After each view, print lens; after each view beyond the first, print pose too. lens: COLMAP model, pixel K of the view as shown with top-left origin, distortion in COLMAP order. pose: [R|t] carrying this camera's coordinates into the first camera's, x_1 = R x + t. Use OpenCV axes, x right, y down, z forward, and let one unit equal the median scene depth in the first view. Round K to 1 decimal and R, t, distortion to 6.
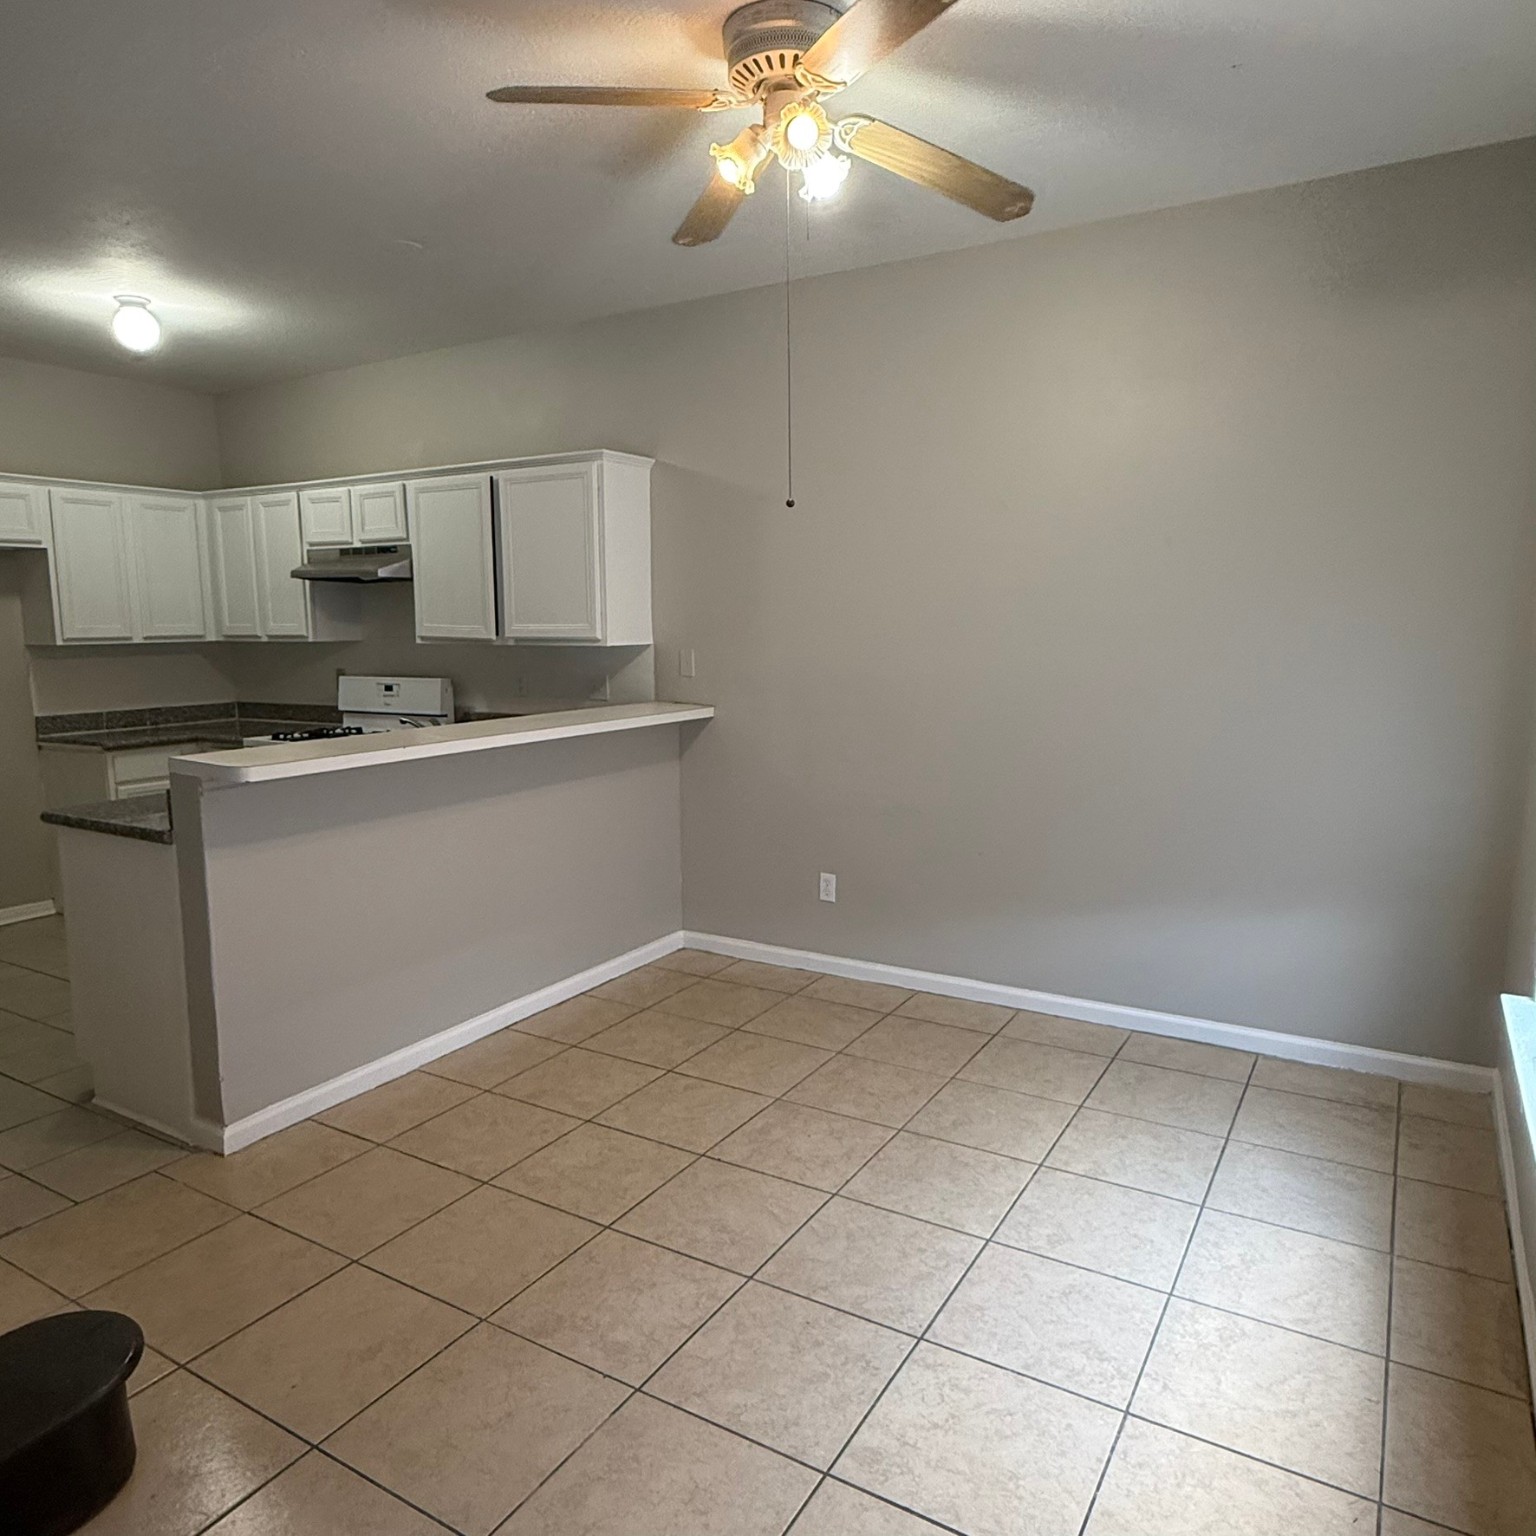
lens RADIAL K [[1088.4, 0, 768.0], [0, 1088.4, 768.0], [0, 0, 1]] dist [0.000191, -0.000507]
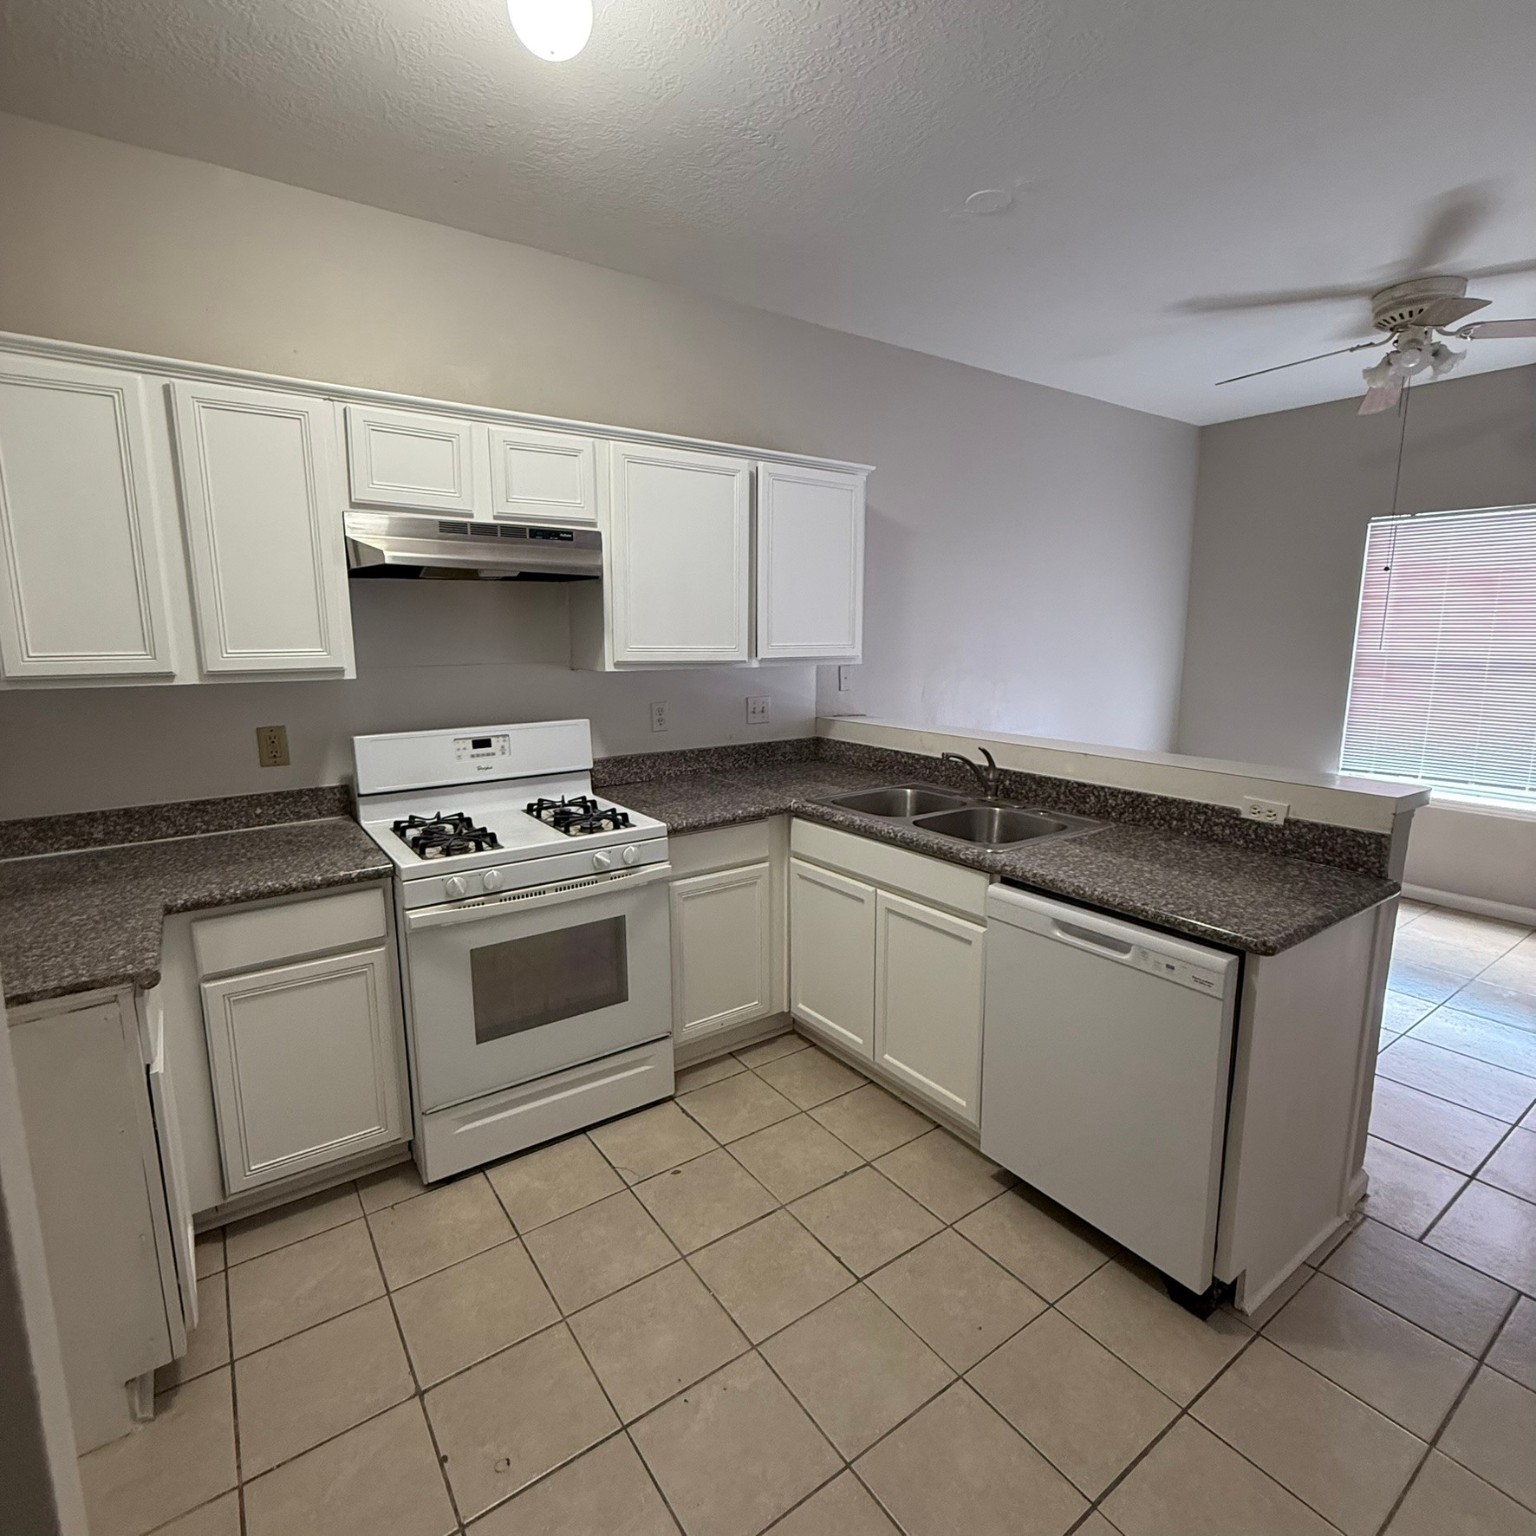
lens RADIAL K [[811.0, 0, 768.0], [0, 811.0, 768.0], [0, 0, 1]] dist [0.000551, 0.000182]
pose [[0.404121, -0.144416, 0.903233, -0.733759], [0.130181, 0.986487, 0.099482, -0.086154], [-0.905394, 0.077381, 0.417461, 0.648715]]
